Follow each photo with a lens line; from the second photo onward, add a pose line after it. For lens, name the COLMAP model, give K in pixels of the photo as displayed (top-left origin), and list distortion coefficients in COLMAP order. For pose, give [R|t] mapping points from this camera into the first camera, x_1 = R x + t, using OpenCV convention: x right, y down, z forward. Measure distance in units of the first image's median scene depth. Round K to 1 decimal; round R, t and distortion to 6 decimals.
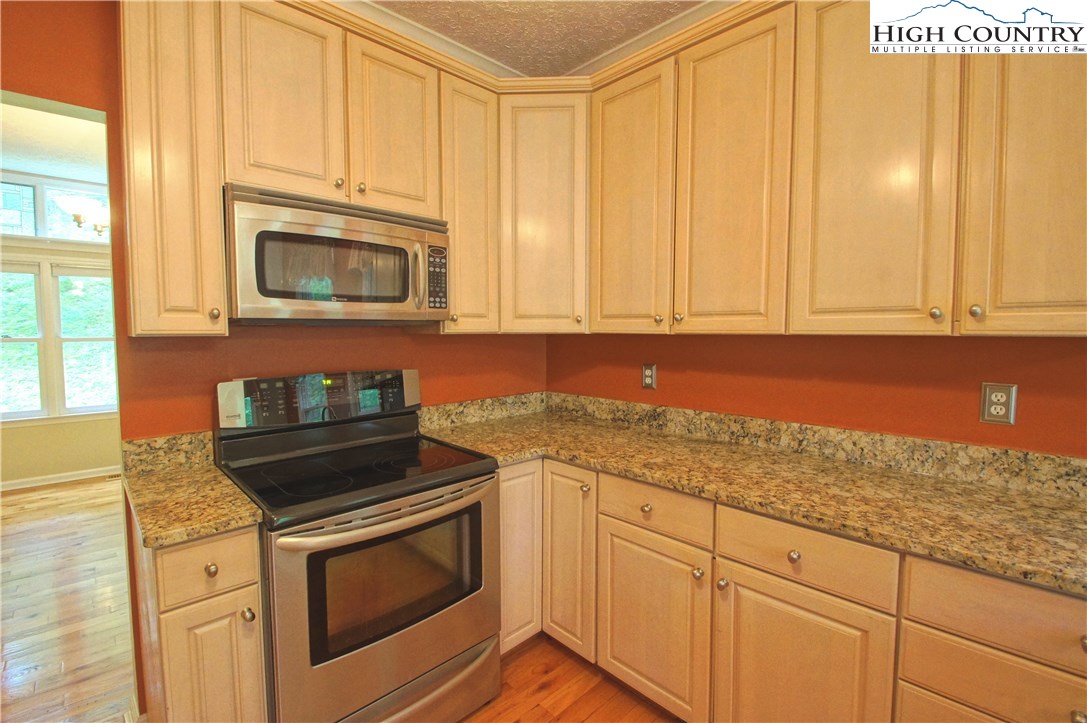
lens RADIAL K [[484.2, 0, 542.6], [0, 484.2, 359.9], [0, 0, 1]] dist [0.001967, -0.000324]
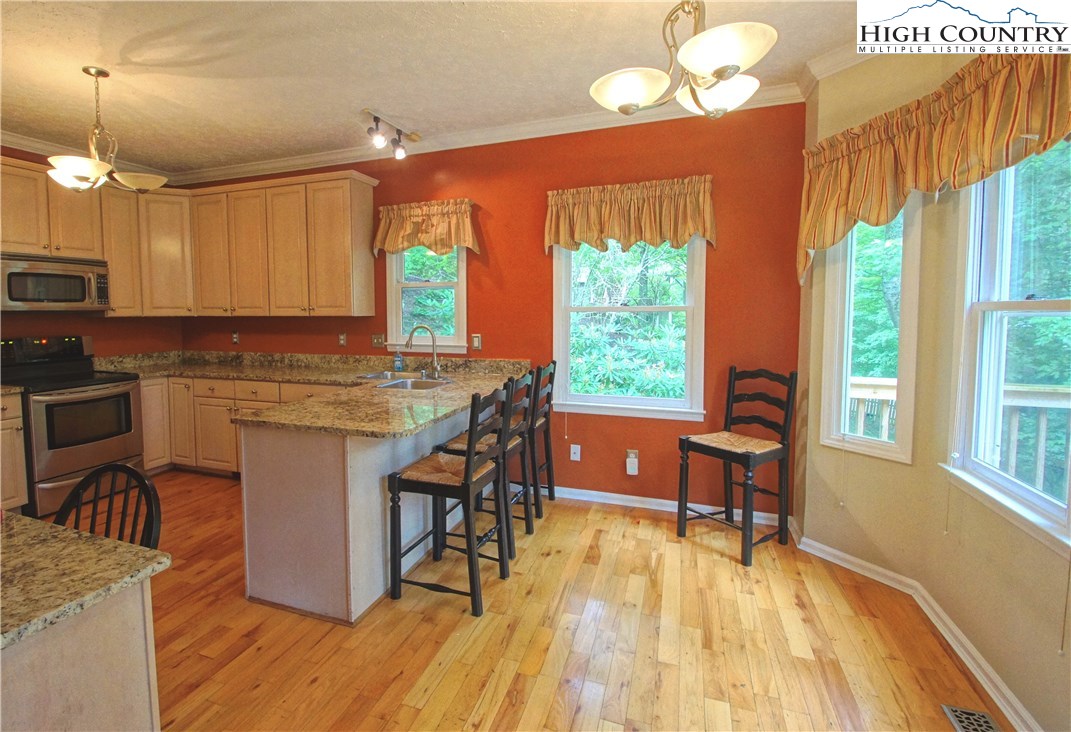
lens RADIAL K [[513.1, 0, 485.4], [0, 513.1, 341.9], [0, 0, 1]] dist [-0.006533, -0.001798]
pose [[0.907312, -0.029714, 0.419407, 0.336019], [0.028932, 0.999548, 0.008228, 0.080159], [-0.419462, 0.004668, 0.907761, -1.624887]]
